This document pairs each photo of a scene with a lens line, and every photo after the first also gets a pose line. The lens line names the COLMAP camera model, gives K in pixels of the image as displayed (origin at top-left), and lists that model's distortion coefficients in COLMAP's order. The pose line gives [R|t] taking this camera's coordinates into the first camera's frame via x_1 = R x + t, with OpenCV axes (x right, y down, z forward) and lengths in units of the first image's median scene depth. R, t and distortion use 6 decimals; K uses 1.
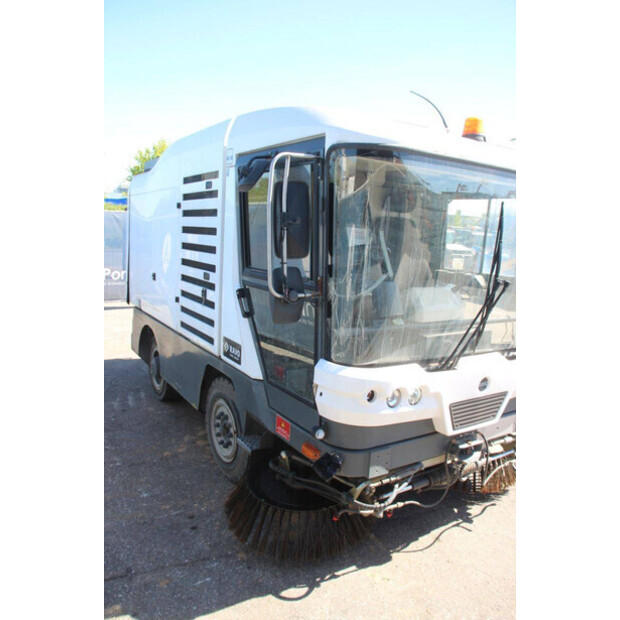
lens RADIAL K [[512.5, 0, 310.0], [0, 512.5, 310.0], [0, 0, 1]] dist [-0.162840, 0.119080]
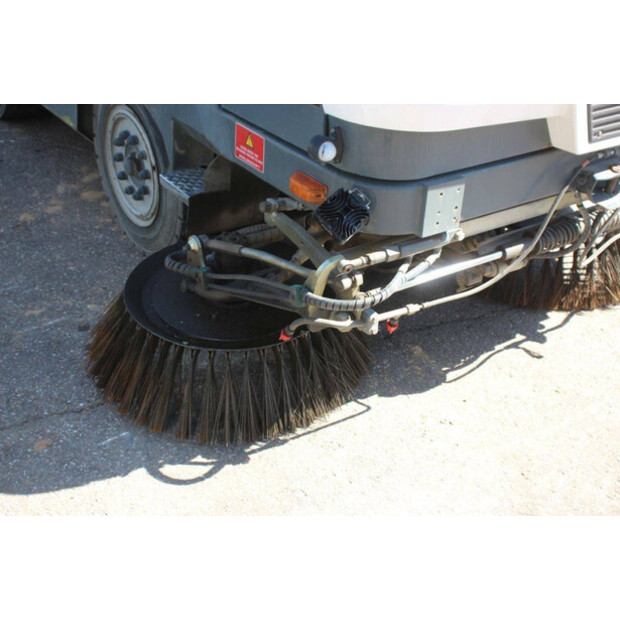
lens RADIAL K [[860.2, 0, 292.8], [0, 860.2, 310.0], [0, 0, 1]] dist [0.005005, 0.012953]
pose [[0.999245, -0.035512, 0.015732, -0.028880], [0.027721, 0.935756, 0.351556, 0.081722], [-0.027206, -0.350855, 0.936035, 0.137283]]
